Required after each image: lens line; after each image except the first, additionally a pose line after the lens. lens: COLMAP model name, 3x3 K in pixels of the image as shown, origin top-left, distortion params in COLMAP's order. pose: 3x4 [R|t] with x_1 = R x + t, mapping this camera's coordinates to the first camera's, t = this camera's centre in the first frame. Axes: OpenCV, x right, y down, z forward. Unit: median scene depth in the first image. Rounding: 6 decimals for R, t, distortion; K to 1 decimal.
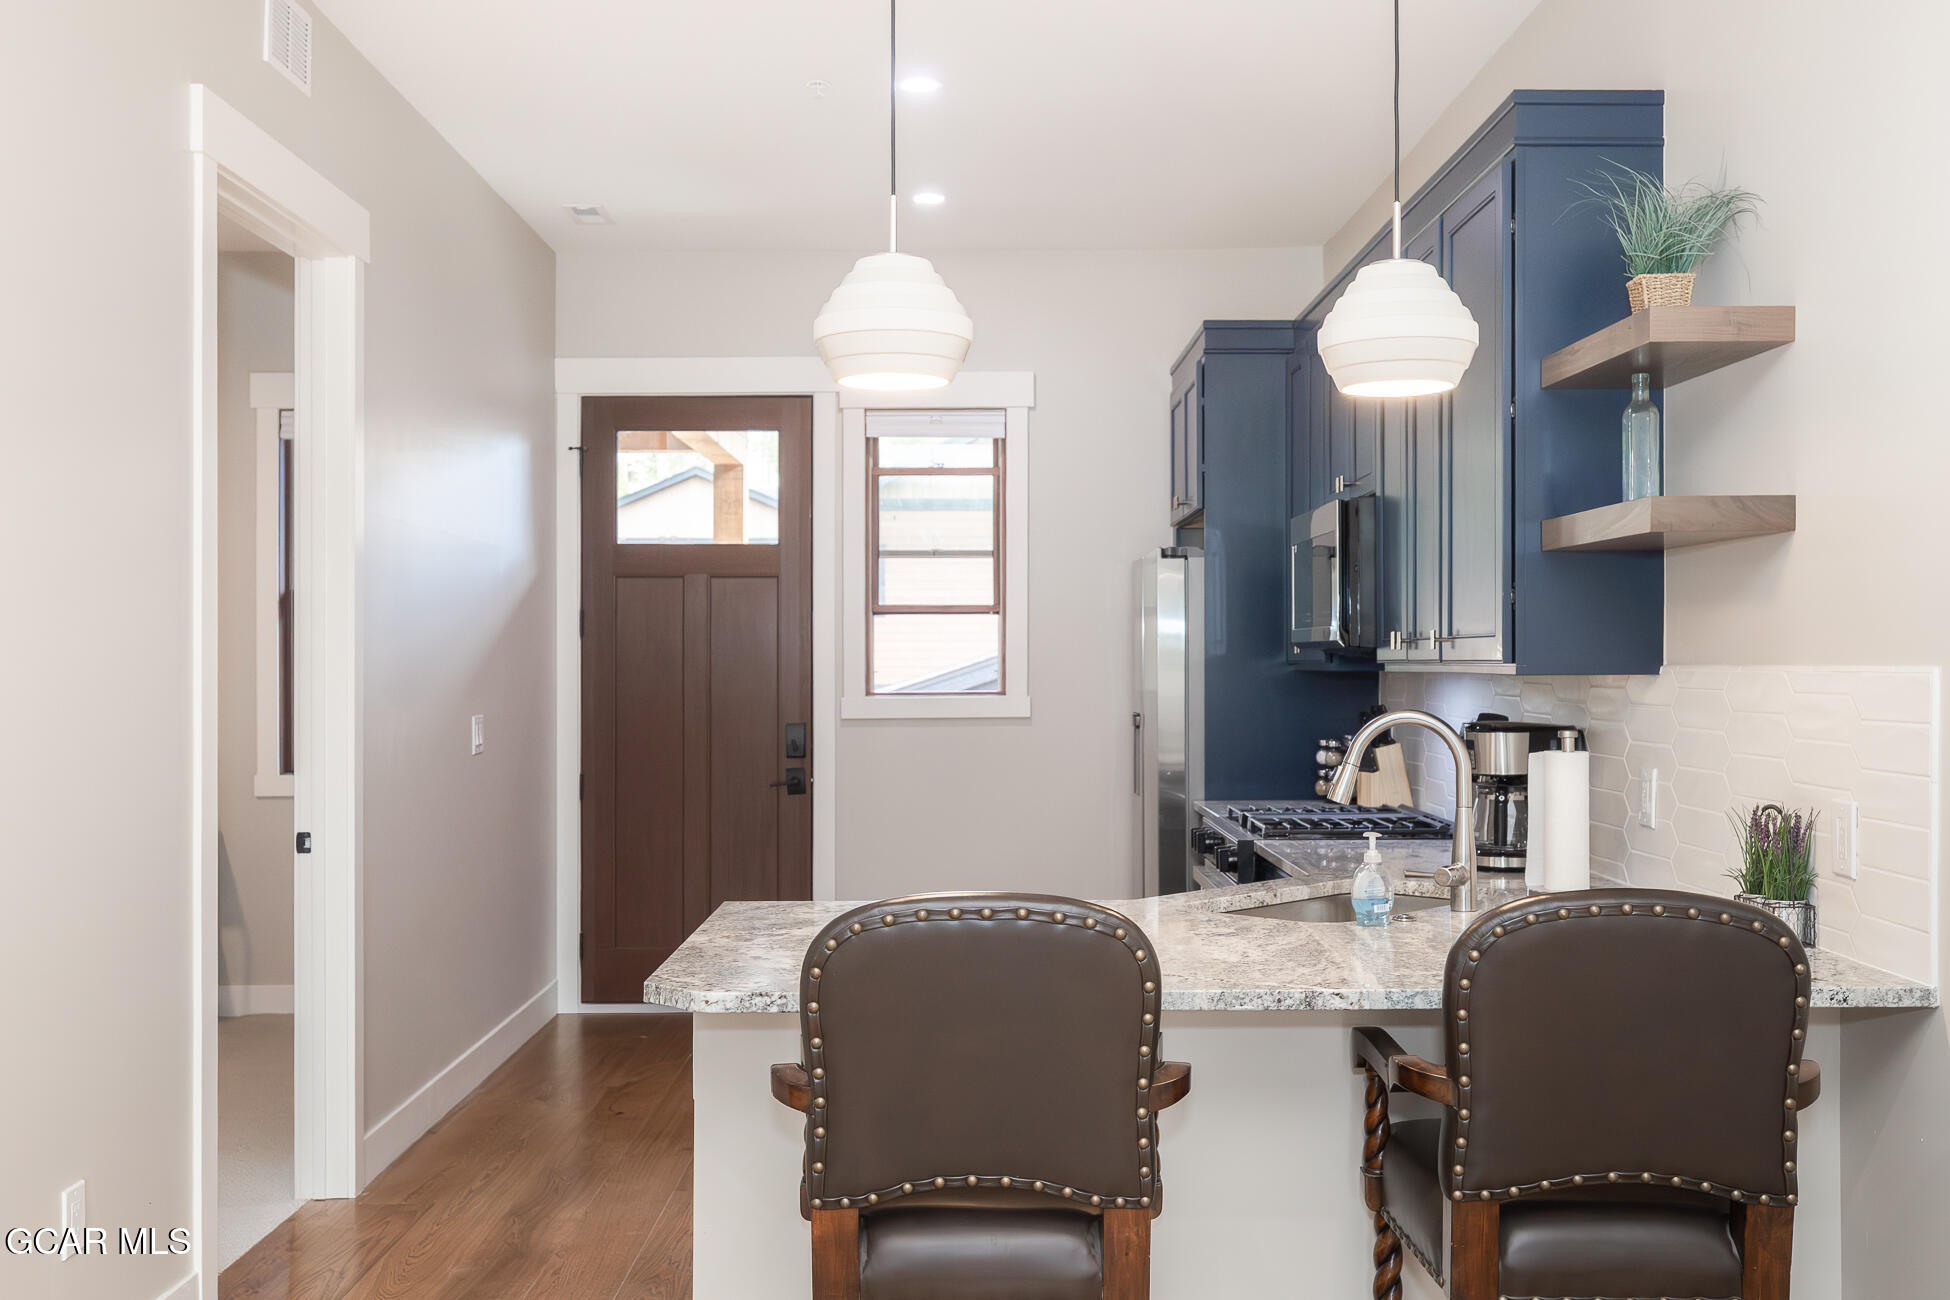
lens RADIAL K [[1914.5, 0, 986.9], [0, 1914.5, 655.4], [0, 0, 1]] dist [-0.010063, 0.000000]
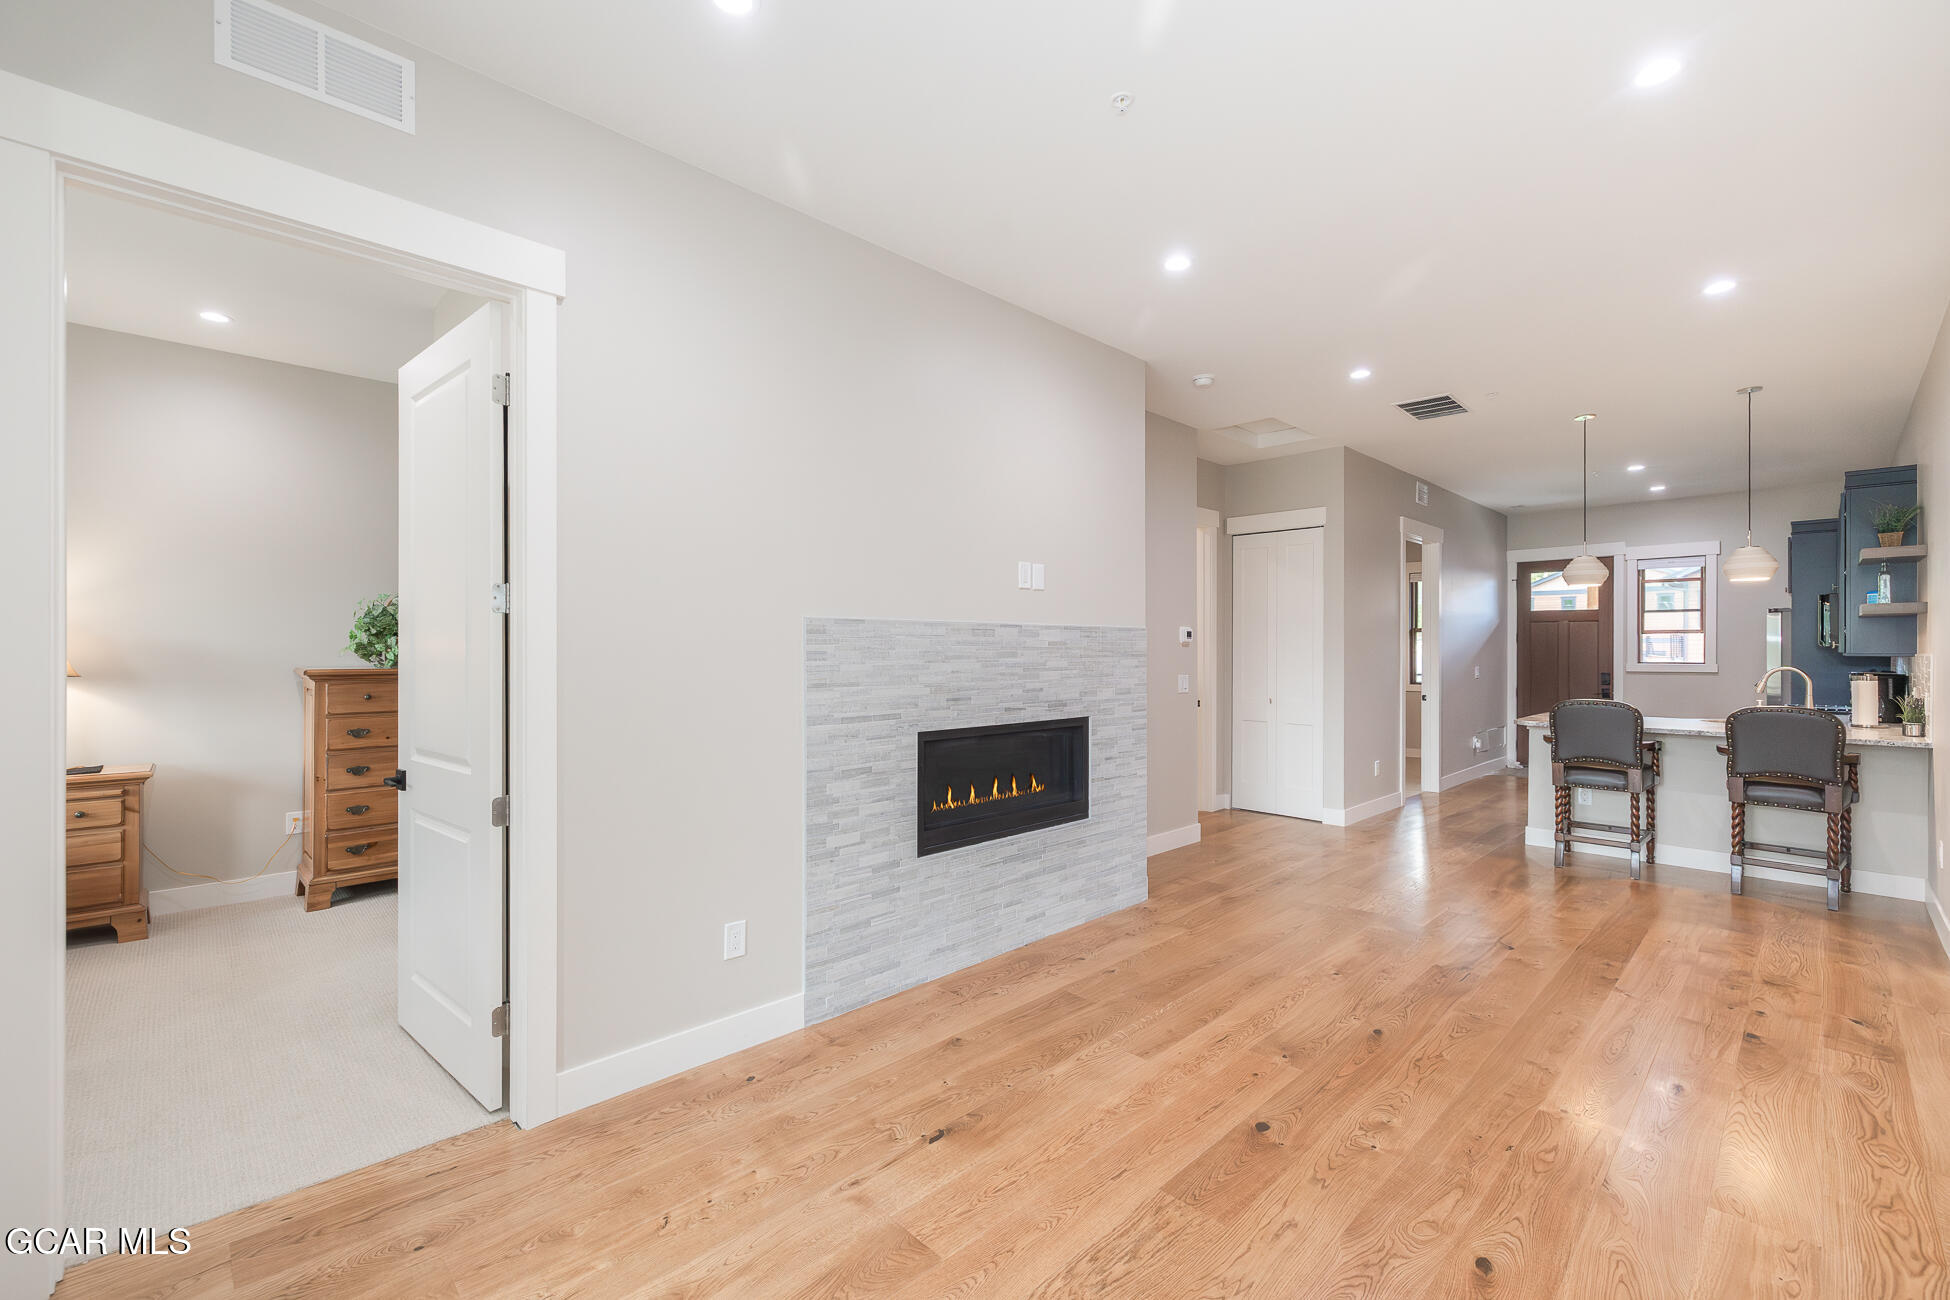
lens RADIAL K [[837.0, 0, 968.5], [0, 837.0, 645.4], [0, 0, 1]] dist [0.002075, -0.000150]
pose [[0.689536, 0.000208, -0.724252, 0.148255], [-0.001360, 0.999999, -0.001007, -0.002398], [0.724250, 0.001679, 0.689535, -0.536281]]
